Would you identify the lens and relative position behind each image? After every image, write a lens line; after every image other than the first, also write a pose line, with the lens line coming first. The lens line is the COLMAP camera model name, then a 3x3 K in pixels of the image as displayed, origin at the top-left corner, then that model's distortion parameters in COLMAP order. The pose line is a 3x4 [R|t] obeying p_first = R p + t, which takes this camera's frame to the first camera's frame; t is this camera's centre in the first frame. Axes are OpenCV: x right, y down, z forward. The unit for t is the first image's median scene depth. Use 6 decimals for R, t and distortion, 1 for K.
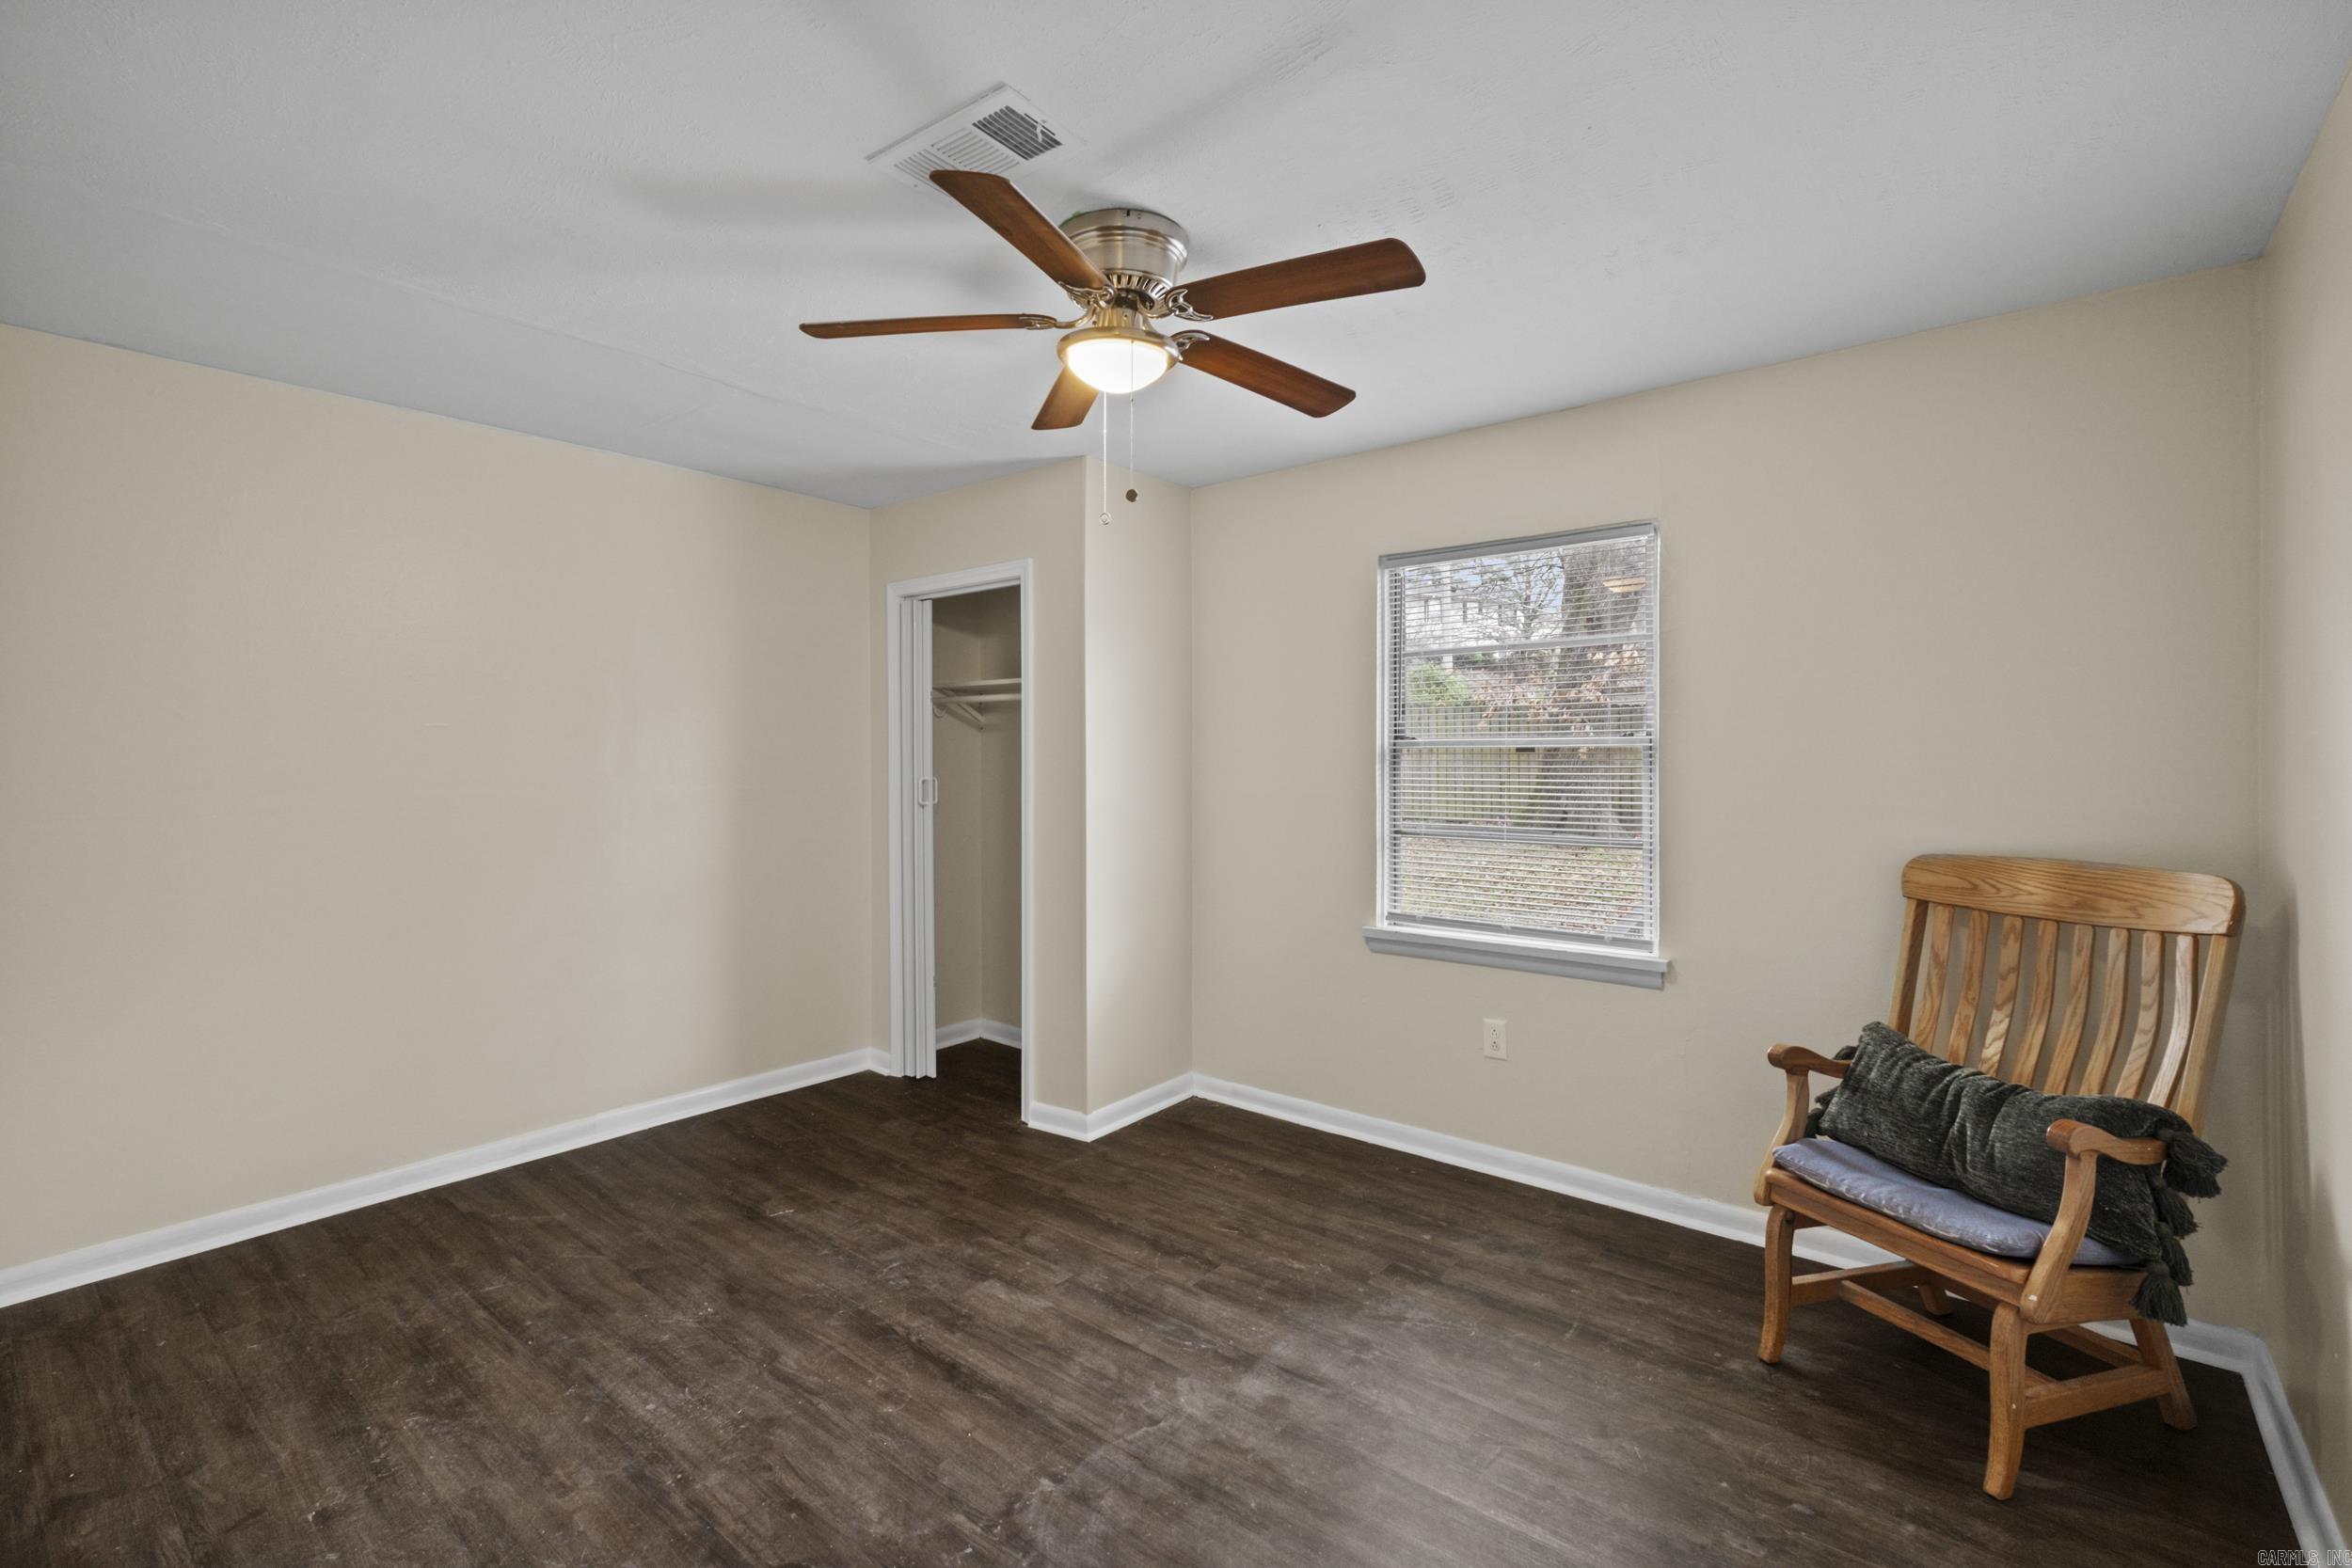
lens RADIAL K [[1036.2, 0, 1150.6], [0, 1036.2, 784.0], [0, 0, 1]] dist [-0.000632, -0.000123]
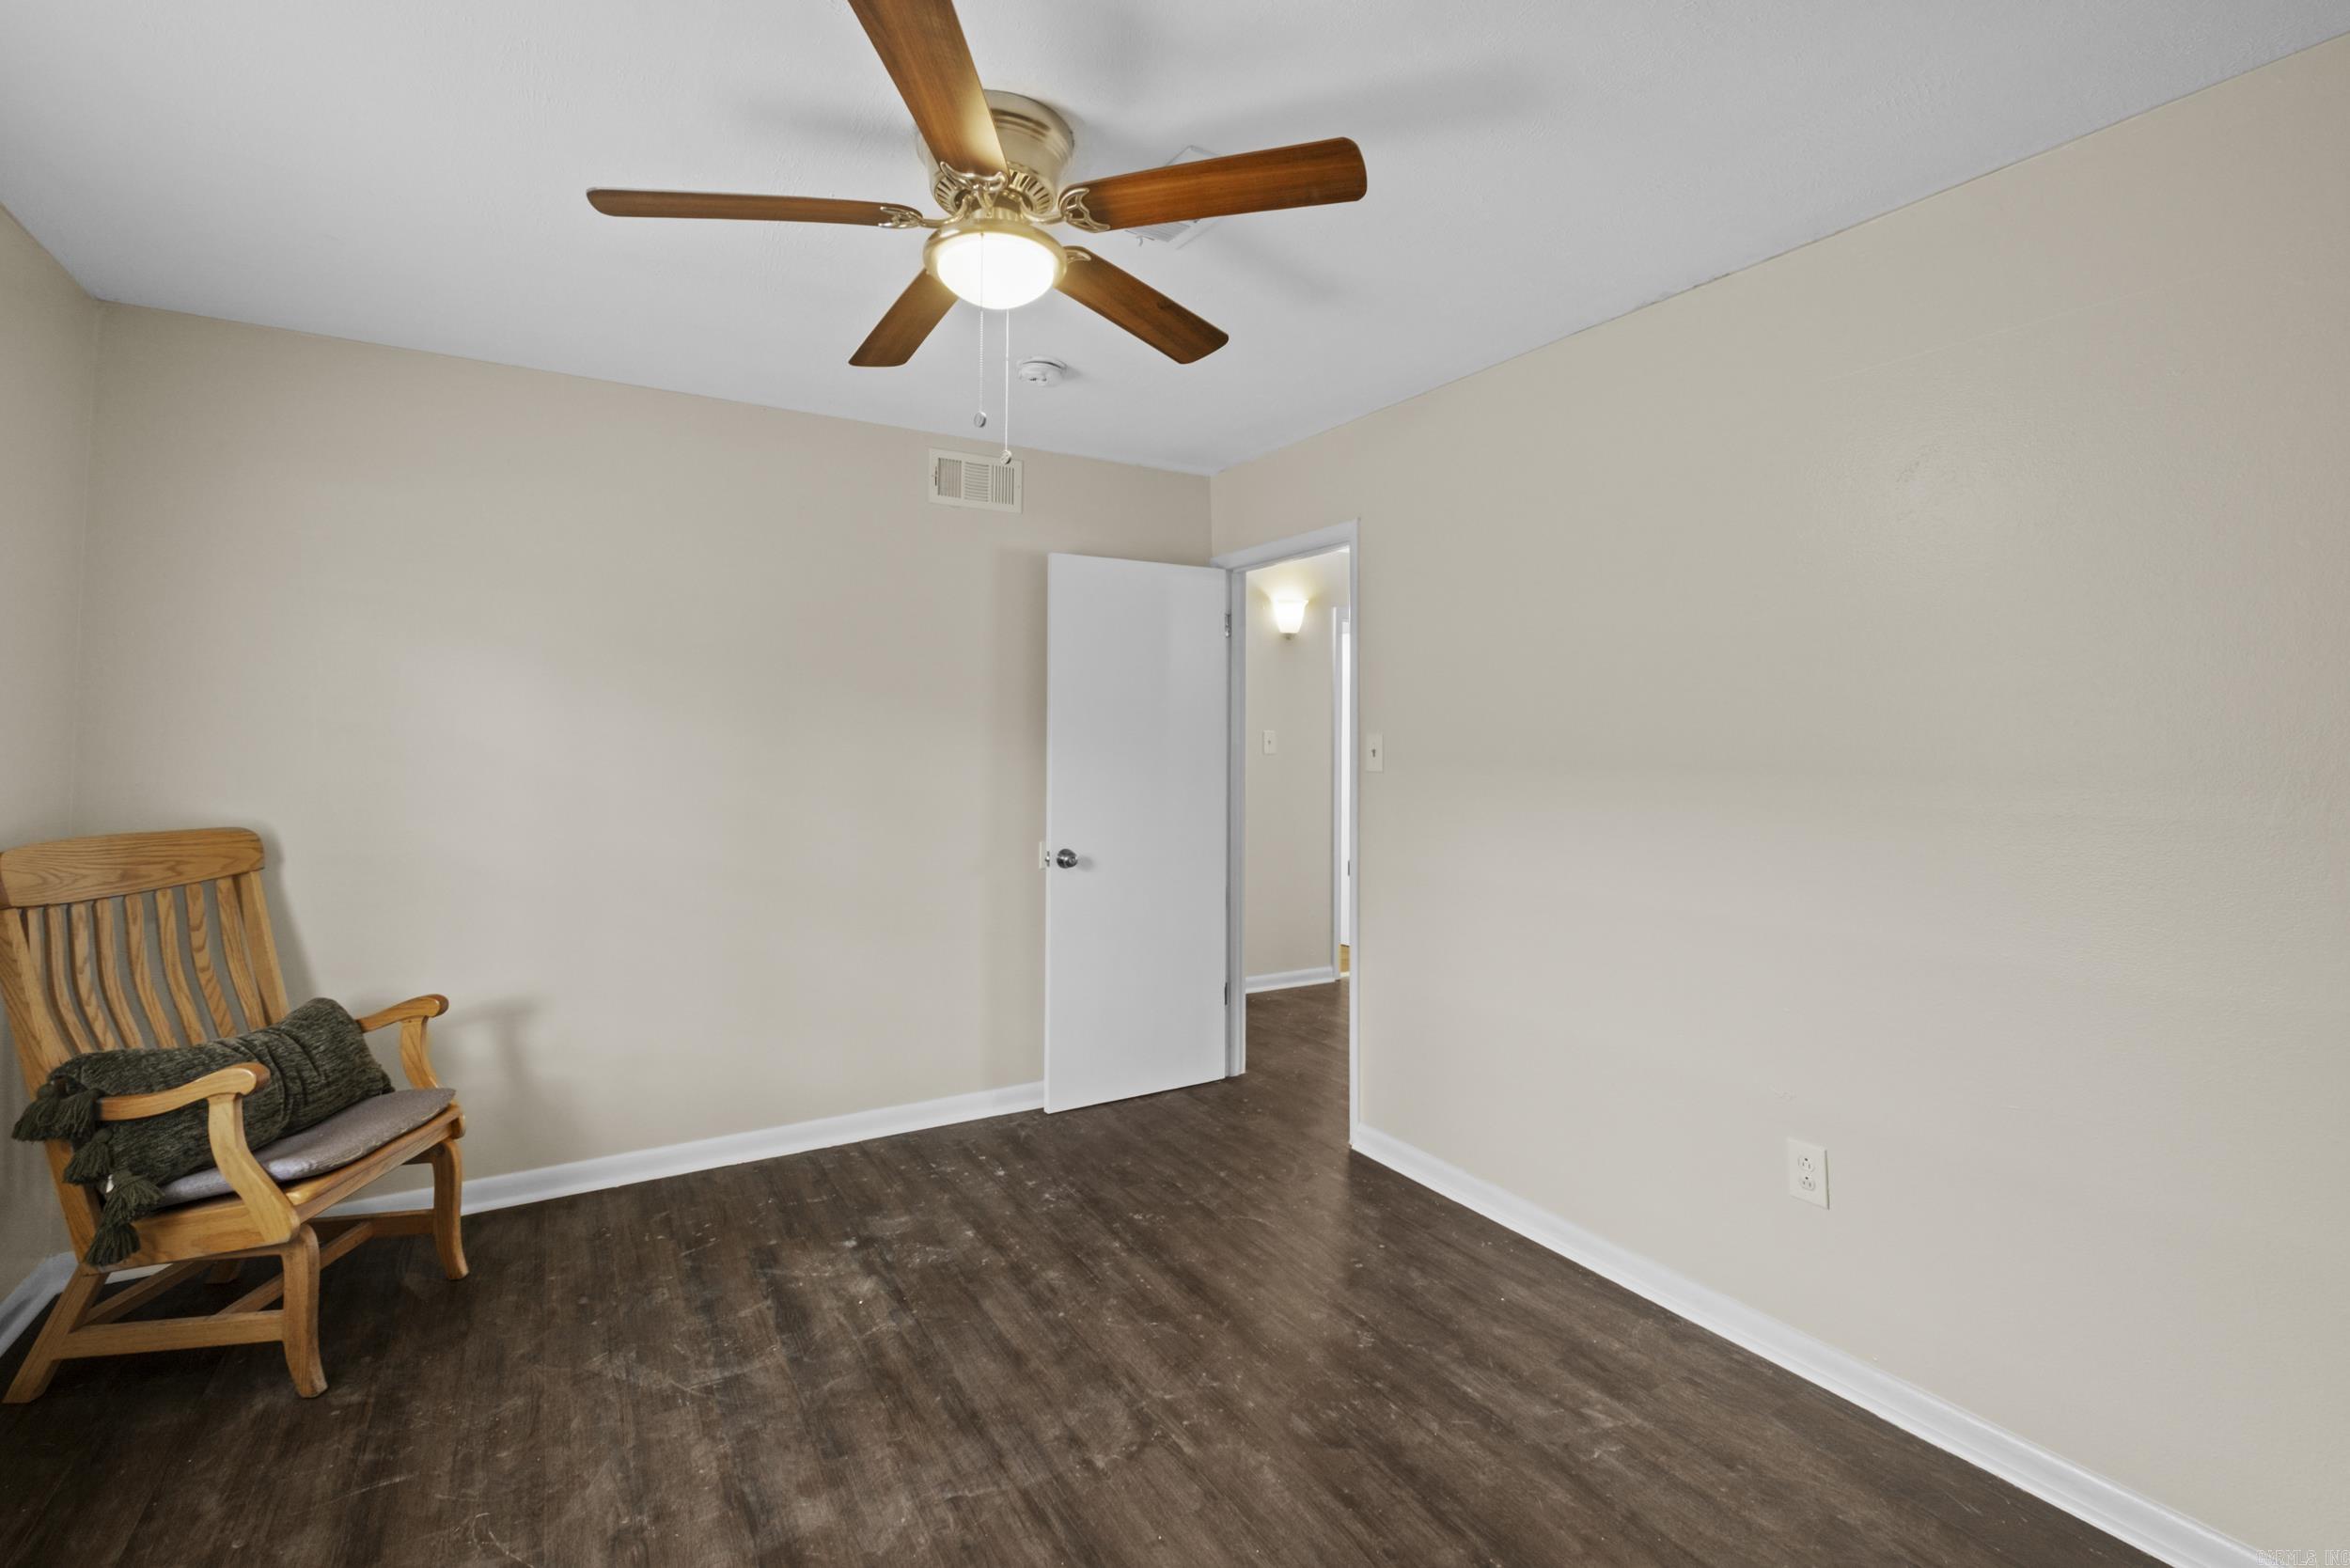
lens RADIAL K [[1012.3, 0, 1174.2], [0, 1012.3, 808.1], [0, 0, 1]] dist [-0.001334, -0.000205]
pose [[-0.948140, -0.021440, 0.317128, -0.453591], [0.007542, 0.995924, 0.089880, -0.037101], [-0.317762, 0.087611, -0.944114, 1.799679]]
